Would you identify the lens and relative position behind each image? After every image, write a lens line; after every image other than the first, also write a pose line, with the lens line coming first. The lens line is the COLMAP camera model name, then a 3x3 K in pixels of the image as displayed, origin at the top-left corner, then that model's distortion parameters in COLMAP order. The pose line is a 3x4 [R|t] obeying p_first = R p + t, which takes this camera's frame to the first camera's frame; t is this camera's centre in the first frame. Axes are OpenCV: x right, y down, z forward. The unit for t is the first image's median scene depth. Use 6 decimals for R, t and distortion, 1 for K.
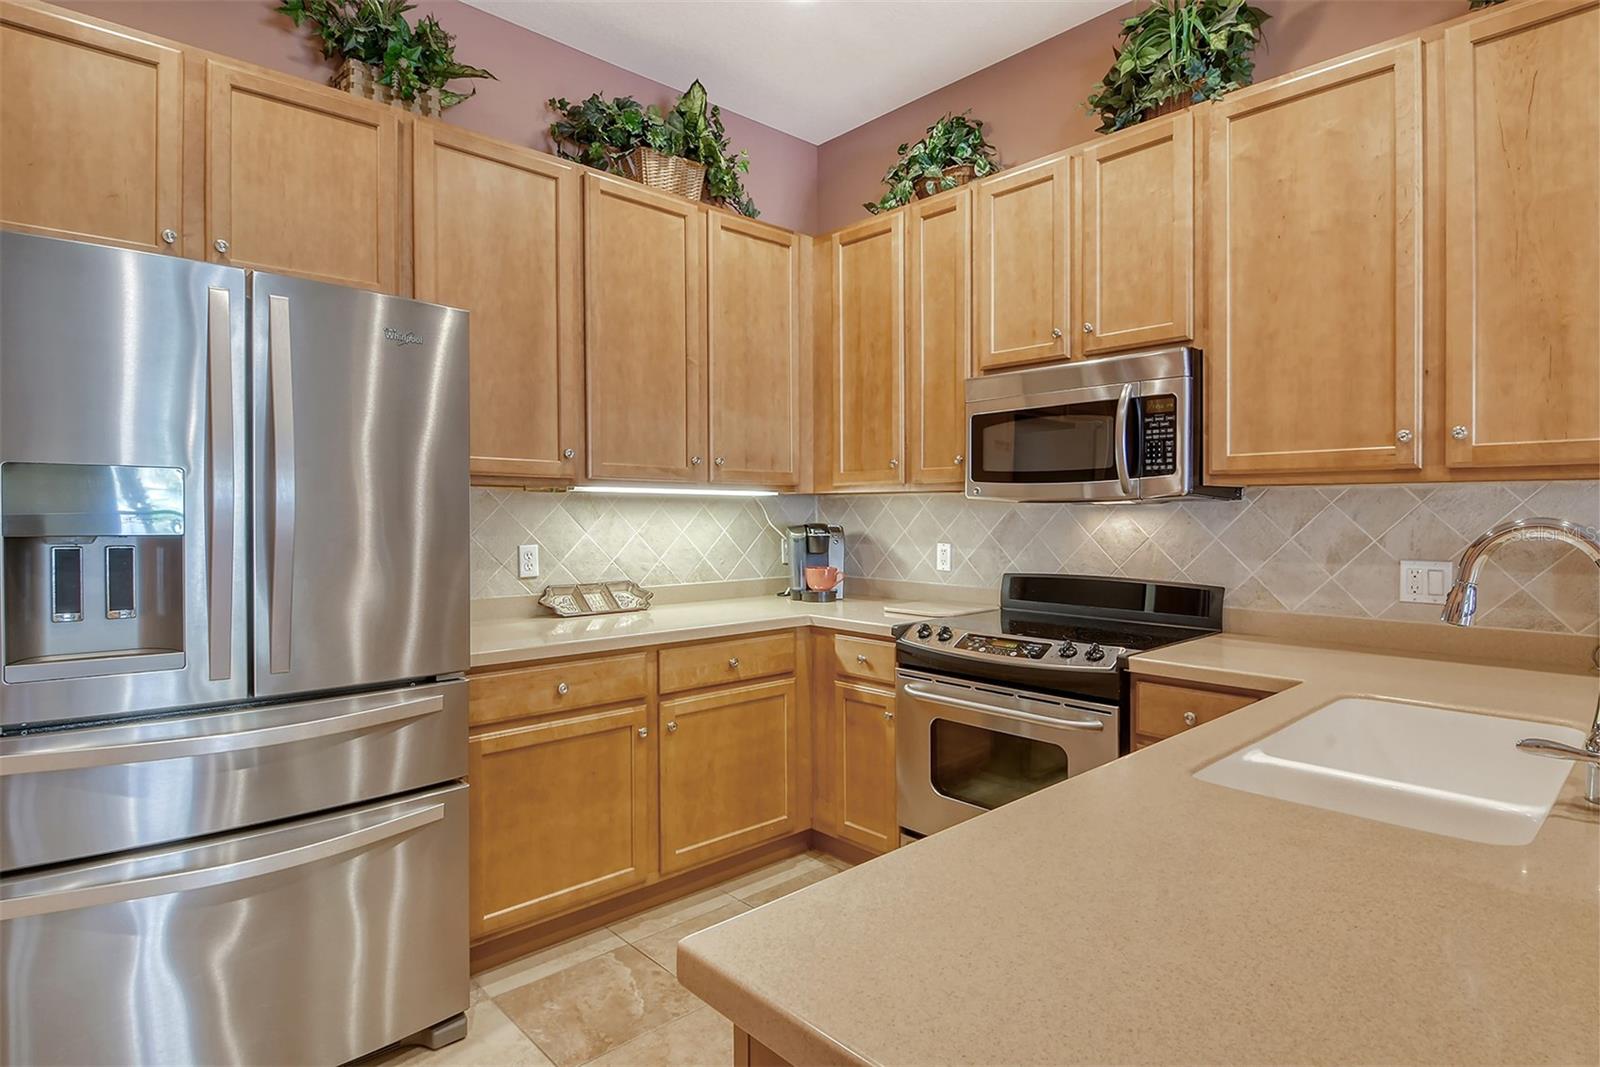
lens RADIAL K [[845.3, 0, 812.4], [0, 845.3, 523.5], [0, 0, 1]] dist [0.008738, -0.014159]
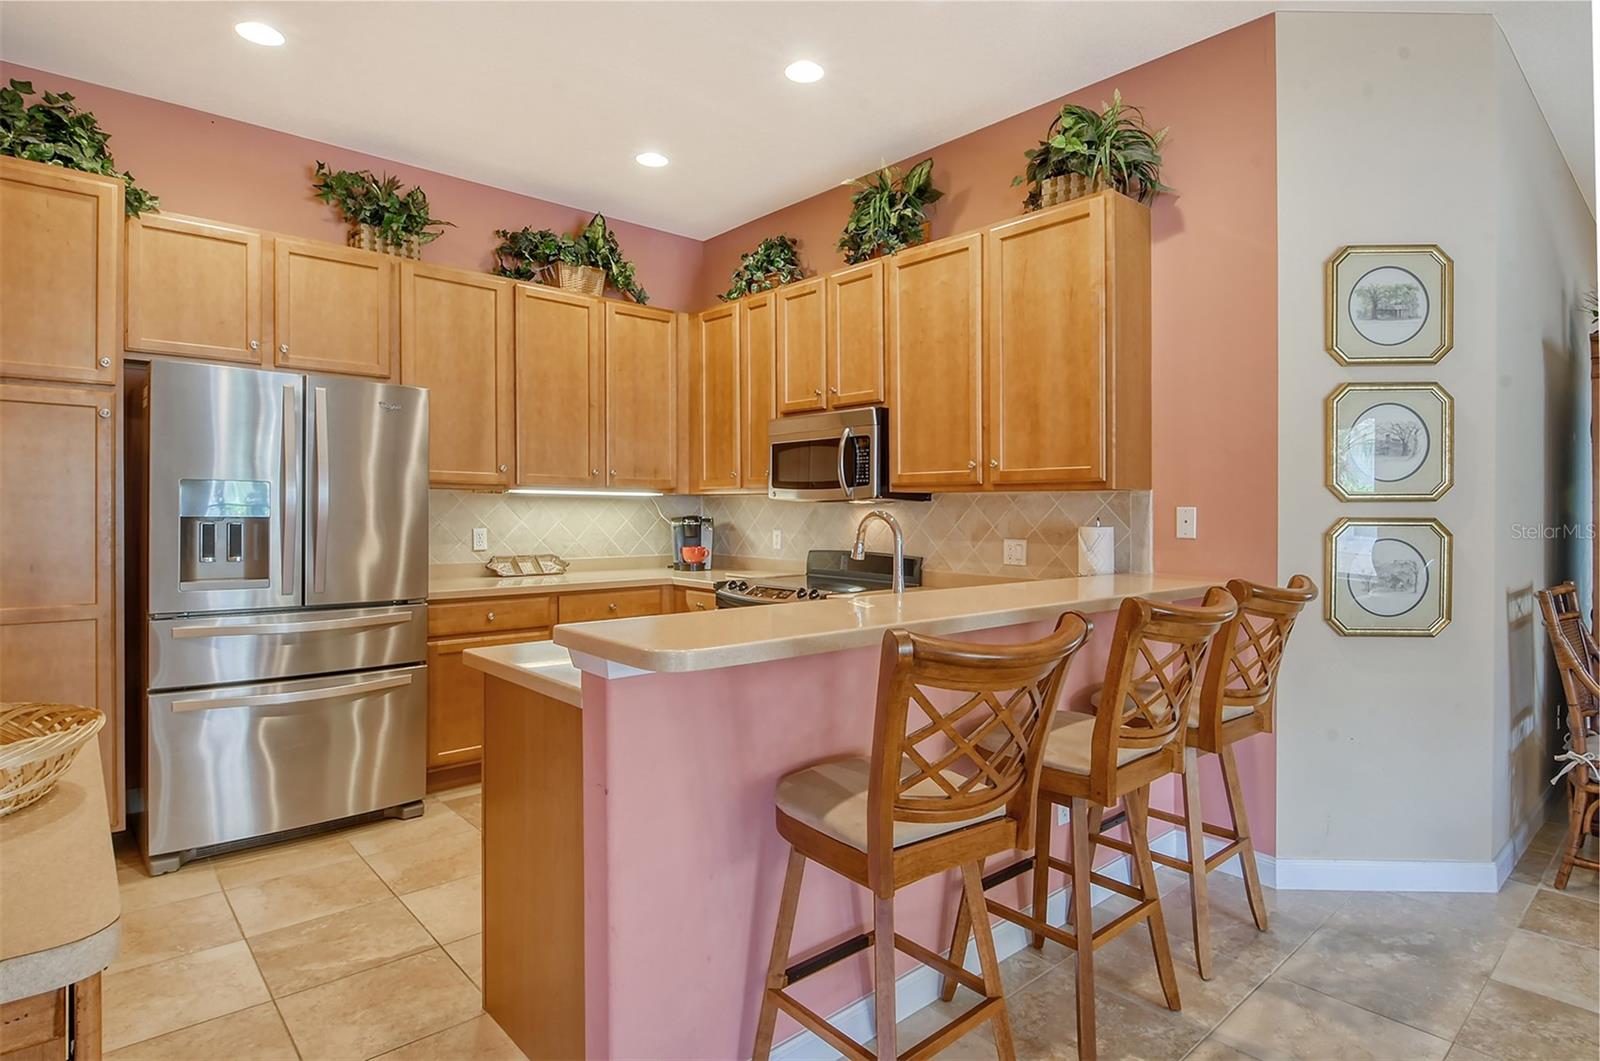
lens RADIAL K [[845.3, 0, 826.9], [0, 845.3, 518.4], [0, 0, 1]] dist [0.008738, -0.014159]
pose [[0.999975, 0.005636, -0.004293, 0.339421], [-0.005645, 0.999982, -0.002093, 0.008735], [0.004281, 0.002117, 0.999989, -0.588252]]
